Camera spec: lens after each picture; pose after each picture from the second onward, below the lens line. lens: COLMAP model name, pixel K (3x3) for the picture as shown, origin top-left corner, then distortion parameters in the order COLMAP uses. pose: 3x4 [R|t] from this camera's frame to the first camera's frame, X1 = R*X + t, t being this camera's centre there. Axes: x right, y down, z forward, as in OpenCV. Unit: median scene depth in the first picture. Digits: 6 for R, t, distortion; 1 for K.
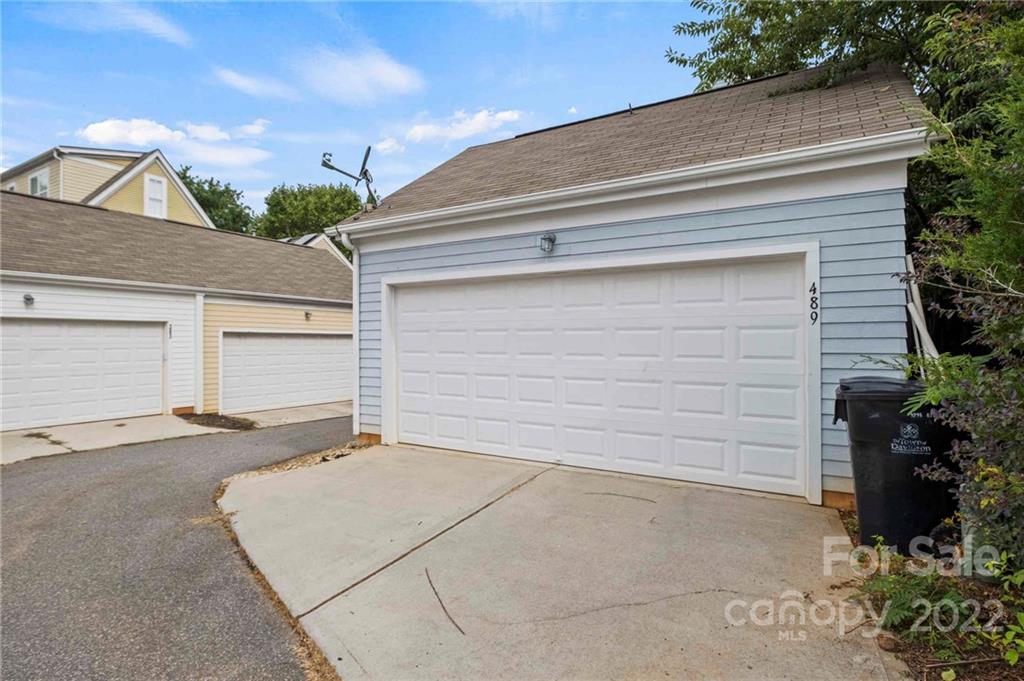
lens RADIAL K [[449.9, 0, 509.3], [0, 449.9, 343.4], [0, 0, 1]] dist [-0.002669, -0.000590]
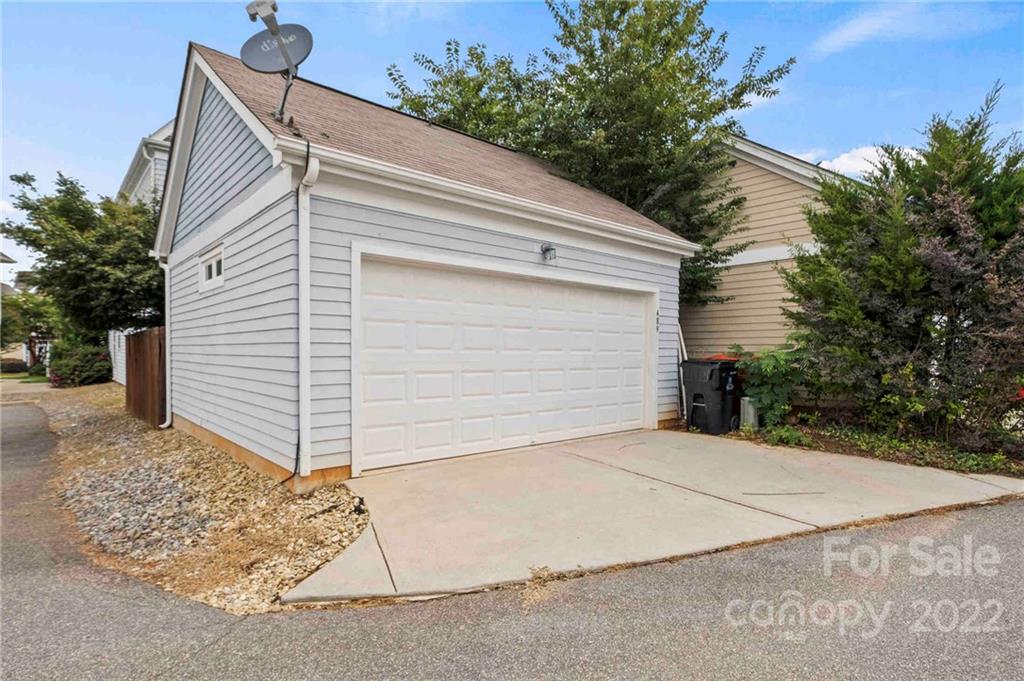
lens RADIAL K [[456.7, 0, 517.7], [0, 456.7, 351.8], [0, 0, 1]] dist [0.002038, 0.000454]
pose [[0.425709, -0.002312, 0.904857, -1.194955], [-0.014560, 0.999850, 0.009405, 0.025189], [-0.904743, -0.017178, 0.425612, 0.677836]]
